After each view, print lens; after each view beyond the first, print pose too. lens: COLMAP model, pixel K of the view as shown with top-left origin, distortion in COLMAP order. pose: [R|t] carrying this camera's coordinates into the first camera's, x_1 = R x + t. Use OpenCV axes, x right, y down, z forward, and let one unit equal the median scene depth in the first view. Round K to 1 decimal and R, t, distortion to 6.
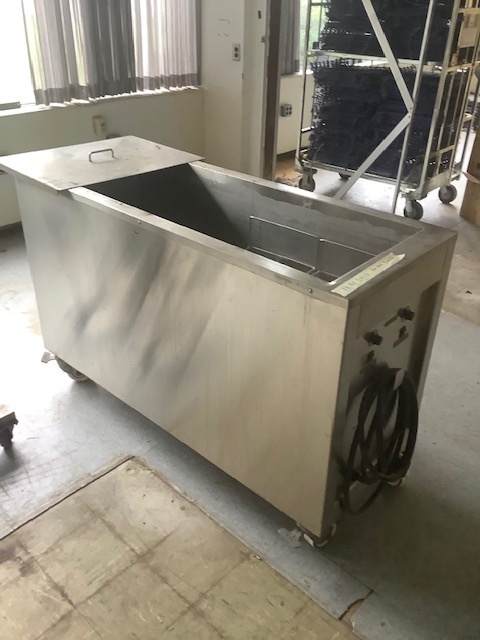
lens RADIAL K [[560.8, 0, 238.5], [0, 560.8, 321.2], [0, 0, 1]] dist [0.001370, -0.022180]
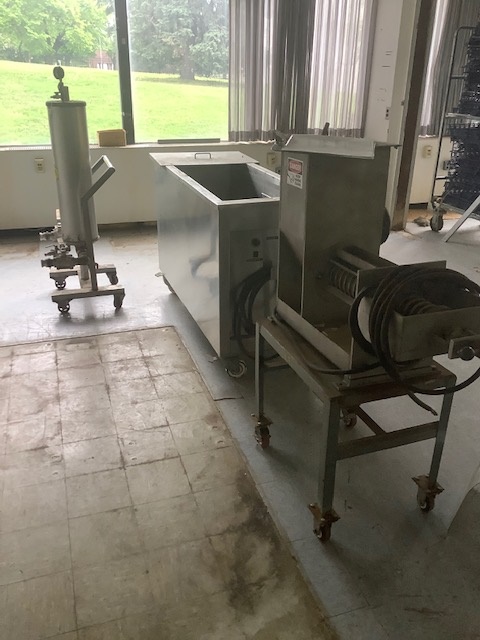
lens RADIAL K [[560.8, 0, 239.6], [0, 560.8, 319.6], [0, 0, 1]] dist [0.001370, -0.022180]
pose [[0.881873, 0.186813, -0.432898, 0.380071], [-0.235299, 0.970024, -0.060732, 0.147923], [0.408576, 0.155418, 0.899395, -0.235200]]
